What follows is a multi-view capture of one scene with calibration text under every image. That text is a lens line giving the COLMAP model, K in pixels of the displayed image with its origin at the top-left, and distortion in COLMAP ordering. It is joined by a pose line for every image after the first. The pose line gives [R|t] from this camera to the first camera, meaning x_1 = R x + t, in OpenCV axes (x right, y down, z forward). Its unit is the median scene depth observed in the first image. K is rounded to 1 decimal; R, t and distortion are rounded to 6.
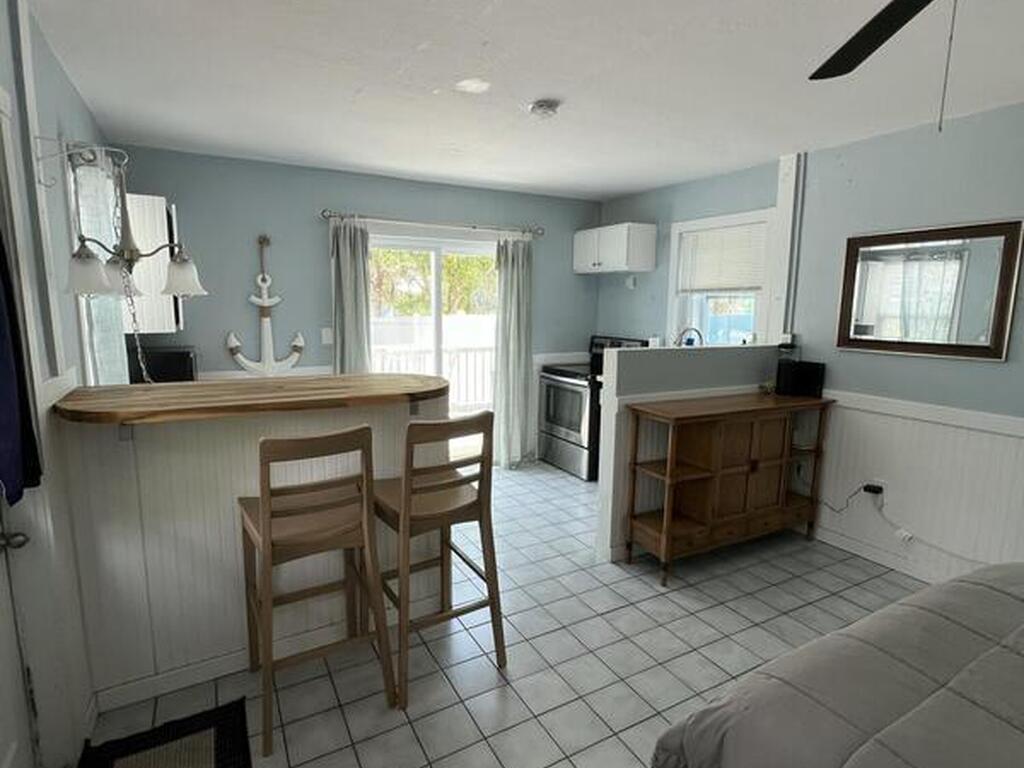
lens RADIAL K [[549.1, 0, 513.9], [0, 549.1, 389.3], [0, 0, 1]] dist [-0.000682, 0.000116]
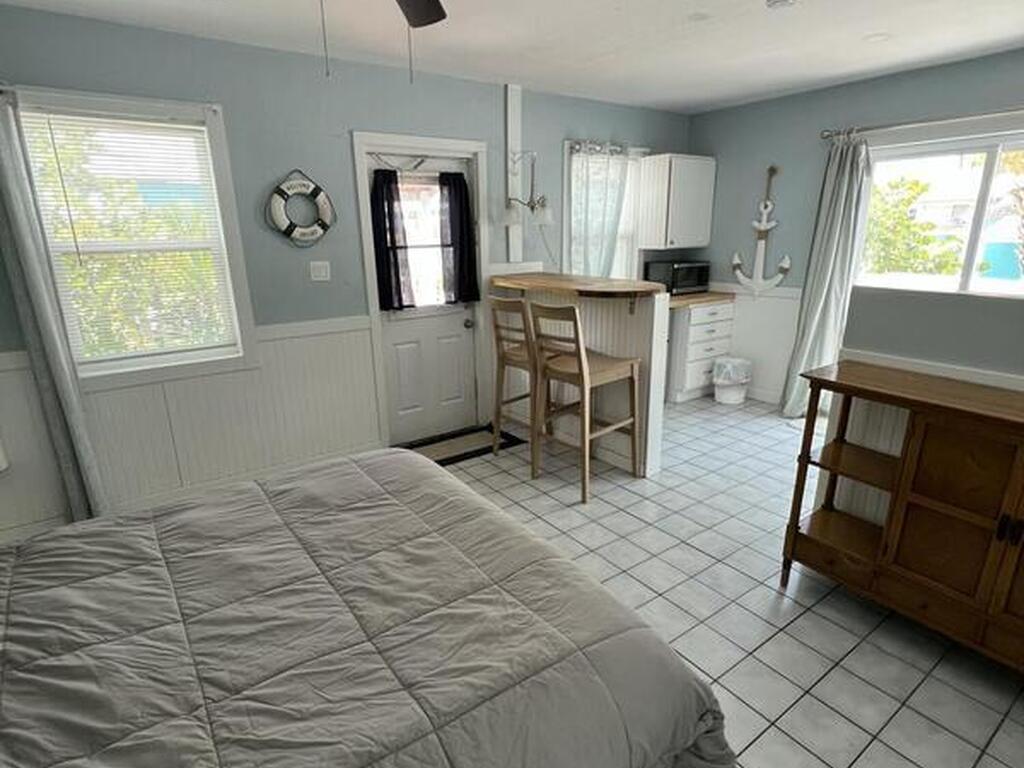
lens RADIAL K [[549.1, 0, 509.6], [0, 549.1, 388.2], [0, 0, 1]] dist [-0.000682, 0.000116]
pose [[0.111204, 0.264847, -0.957857, 0.710871], [-0.143800, 0.957980, 0.248187, -0.044110], [0.983339, 0.110140, 0.144616, 0.358354]]
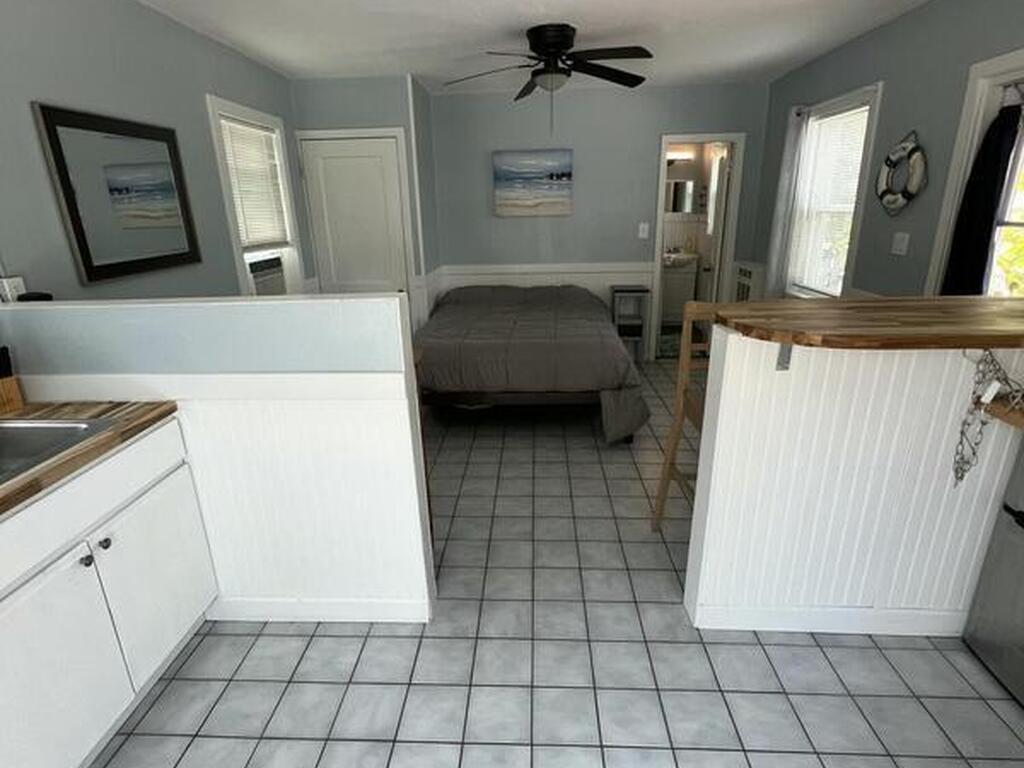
lens RADIAL K [[549.1, 0, 509.4], [0, 549.1, 387.3], [0, 0, 1]] dist [-0.000682, 0.000116]
pose [[-0.852955, -0.156852, 0.497861, -0.174635], [0.096754, 0.889748, 0.446080, -0.187038], [-0.512939, 0.428656, -0.743739, 1.141486]]
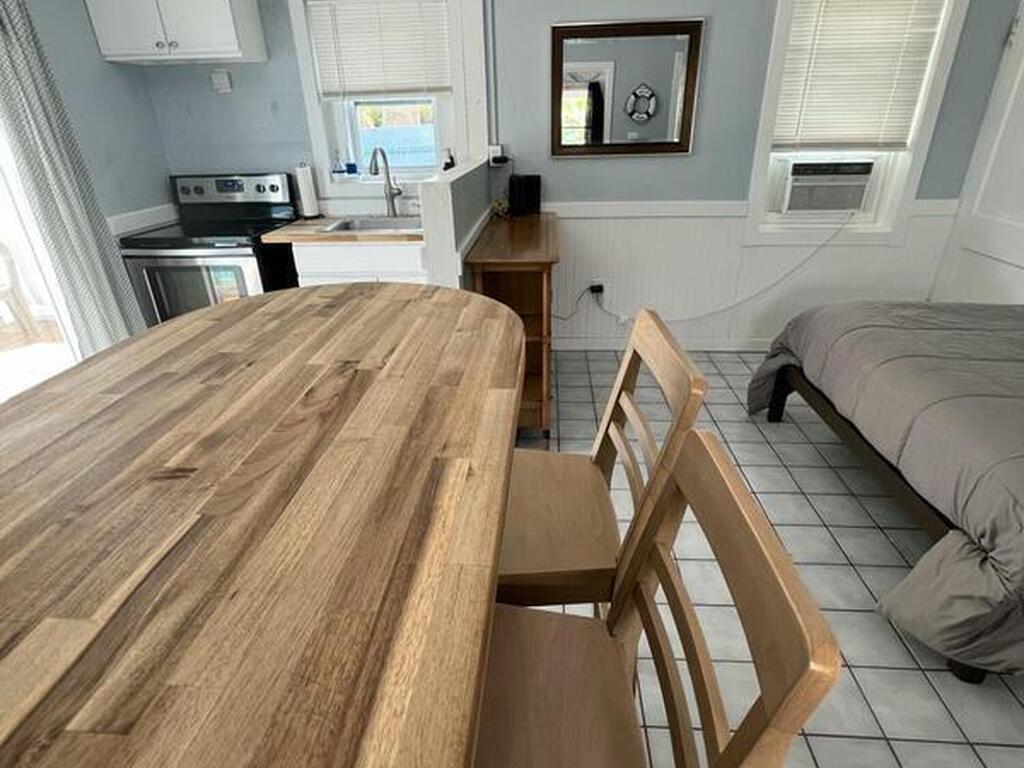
lens RADIAL K [[549.1, 0, 511.0], [0, 549.1, 387.2], [0, 0, 1]] dist [-0.000682, 0.000116]
pose [[0.536801, -0.390893, 0.747695, -0.299289], [0.158767, 0.917168, 0.365508, -0.060122], [-0.828636, -0.077496, 0.554397, 0.433370]]
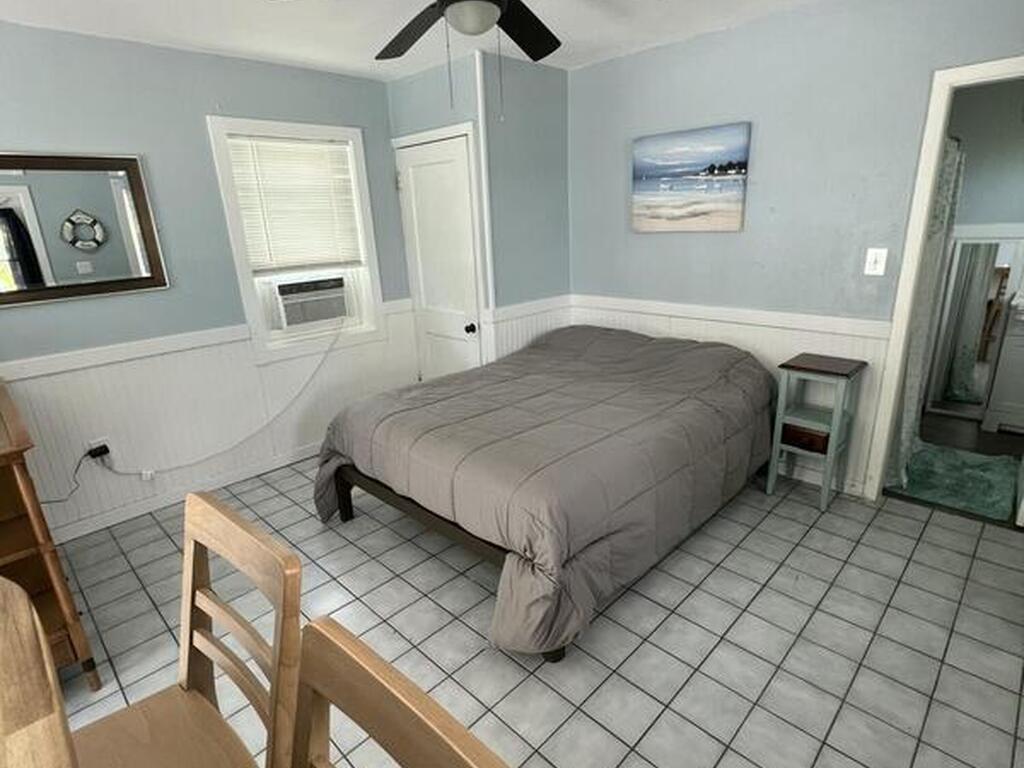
lens RADIAL K [[549.1, 0, 509.2], [0, 549.1, 386.8], [0, 0, 1]] dist [-0.000682, 0.000116]
pose [[-0.282126, -0.287054, 0.915426, -0.286816], [0.192914, 0.917723, 0.347229, -0.085985], [-0.939781, 0.274561, -0.203537, 0.439634]]
